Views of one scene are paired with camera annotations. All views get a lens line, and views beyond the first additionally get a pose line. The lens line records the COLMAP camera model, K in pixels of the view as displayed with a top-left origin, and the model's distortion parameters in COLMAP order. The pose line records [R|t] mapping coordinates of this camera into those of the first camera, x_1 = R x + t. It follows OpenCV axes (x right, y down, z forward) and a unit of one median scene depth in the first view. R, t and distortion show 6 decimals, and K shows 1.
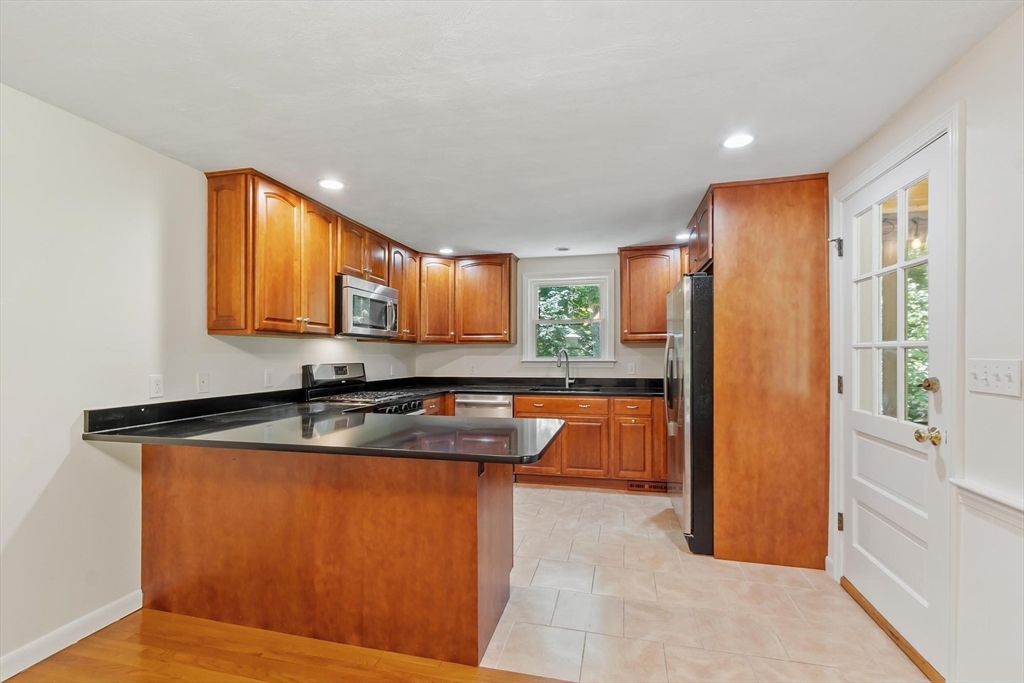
lens RADIAL K [[452.3, 0, 506.1], [0, 452.3, 354.0], [0, 0, 1]] dist [0.001811, -0.000733]
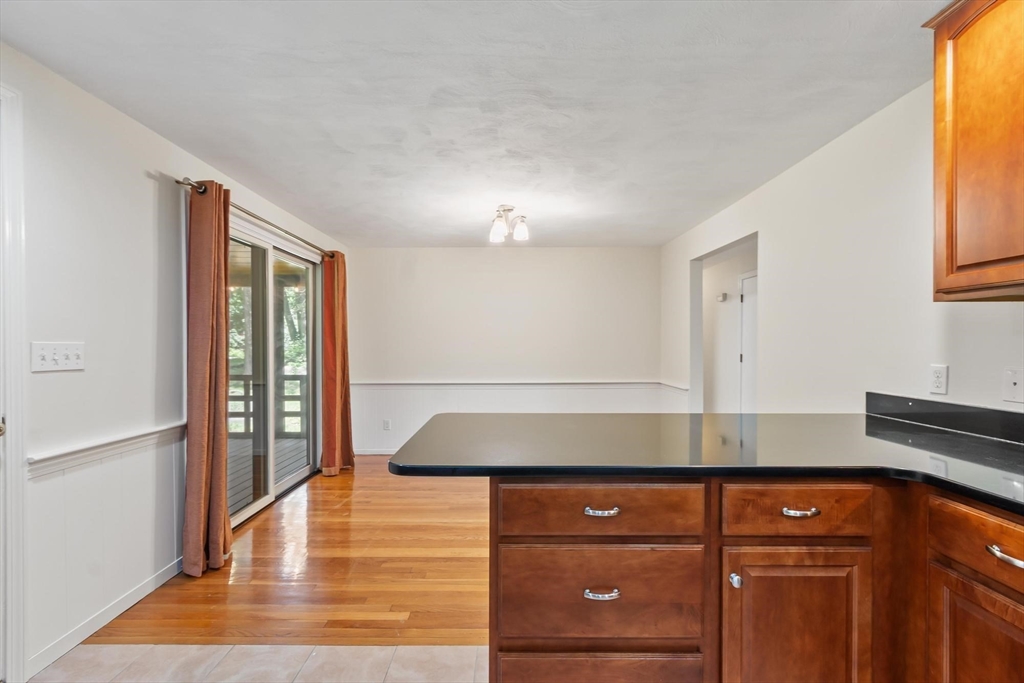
lens RADIAL K [[452.3, 0, 514.0], [0, 452.3, 343.2], [0, 0, 1]] dist [0.001811, -0.000733]
pose [[-0.969368, 0.000172, -0.245613, 0.101828], [0.000710, 0.999998, -0.002105, 0.009563], [0.245612, -0.002215, -0.969366, 1.349201]]
